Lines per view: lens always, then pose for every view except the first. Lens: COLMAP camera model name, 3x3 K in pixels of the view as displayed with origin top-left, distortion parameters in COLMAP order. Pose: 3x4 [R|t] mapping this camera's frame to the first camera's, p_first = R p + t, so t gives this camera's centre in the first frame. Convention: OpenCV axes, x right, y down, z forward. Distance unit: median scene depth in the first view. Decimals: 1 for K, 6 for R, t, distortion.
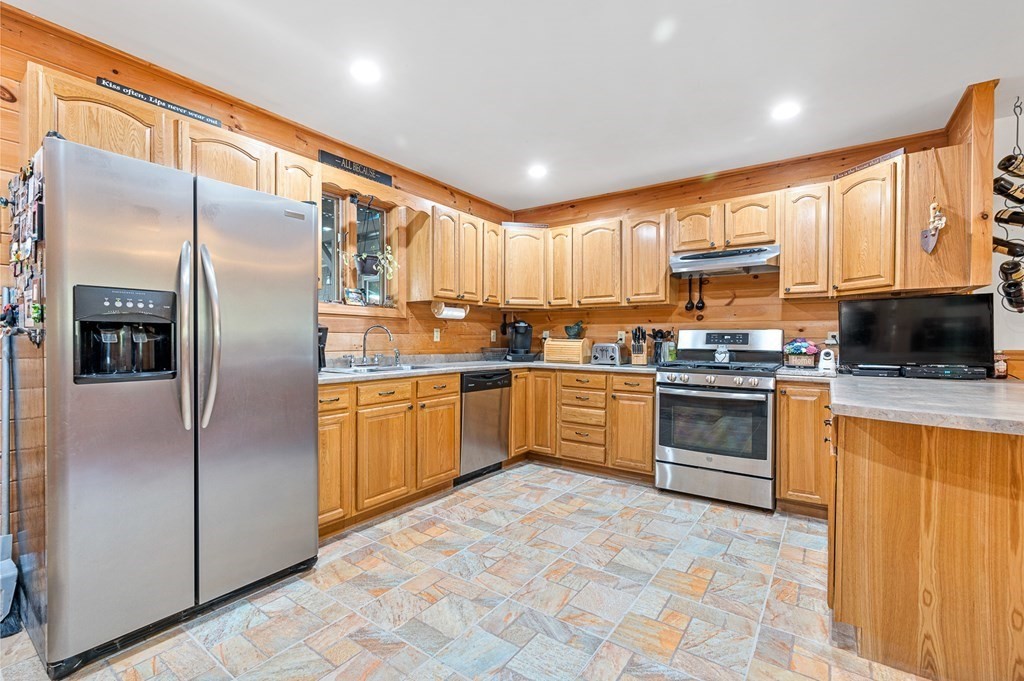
lens RADIAL K [[451.9, 0, 514.7], [0, 451.9, 344.2], [0, 0, 1]] dist [0.006853, -0.001125]
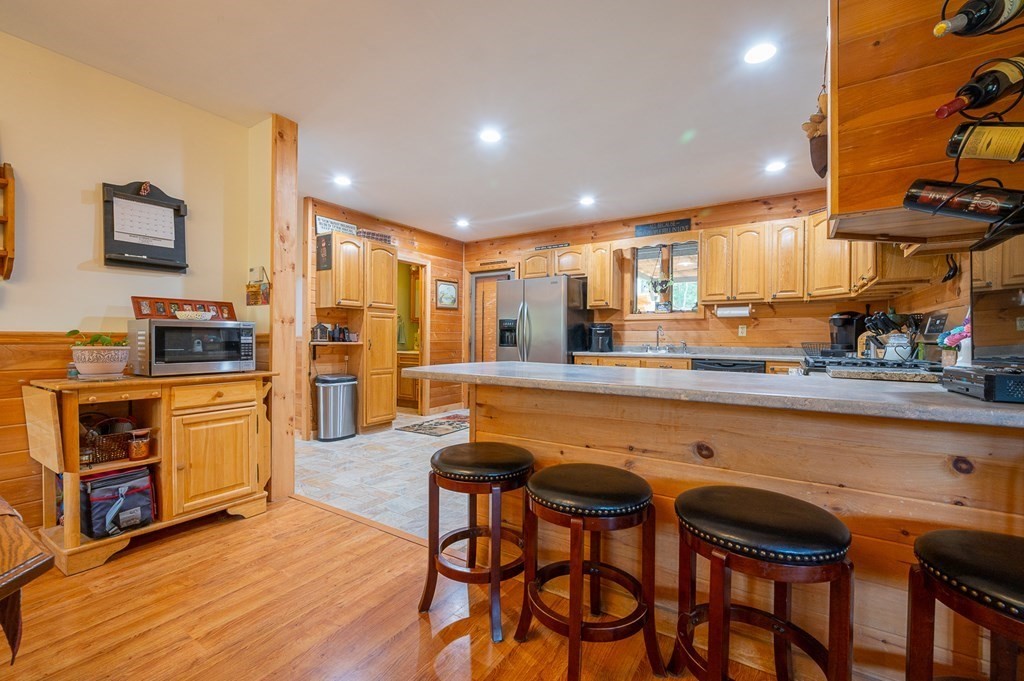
lens RADIAL K [[434.5, 0, 515.0], [0, 434.5, 345.4], [0, 0, 1]] dist [-0.000308, -0.000016]
pose [[0.058065, 0.007591, -0.998284, 1.108548], [-0.013626, 0.999884, 0.006811, 0.022176], [0.998220, 0.013207, 0.058162, 0.407126]]
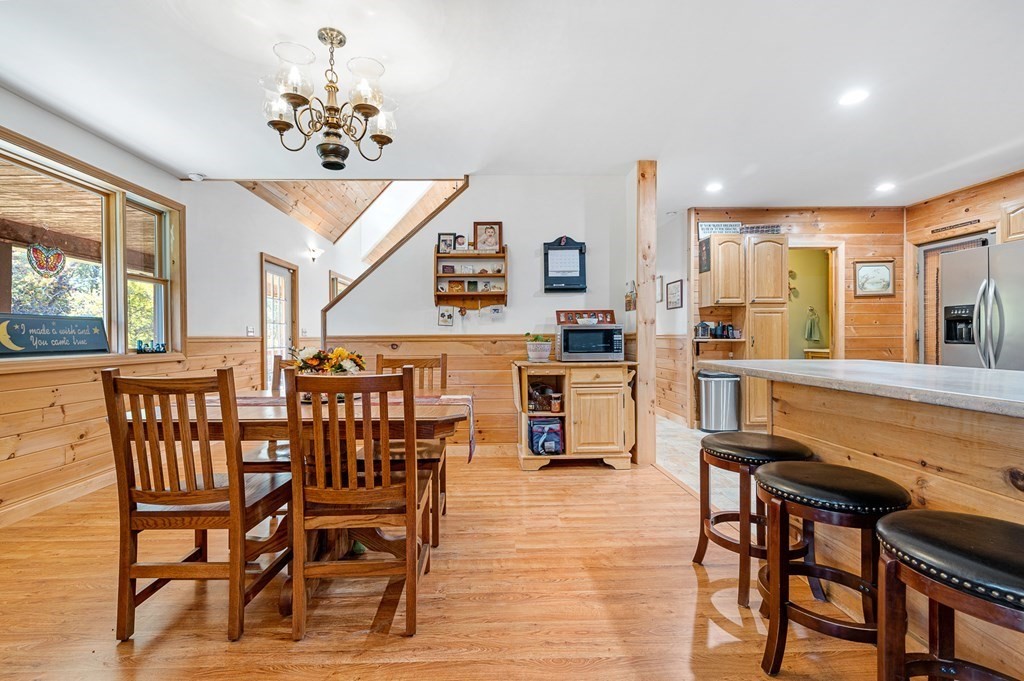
lens RADIAL K [[434.5, 0, 475.8], [0, 434.5, 341.4], [0, 0, 1]] dist [-0.000308, -0.000016]
pose [[-0.812357, 0.004616, -0.583142, 1.201138], [-0.003015, 0.999922, 0.012114, 0.021970], [0.583152, 0.011599, -0.812280, 0.645157]]
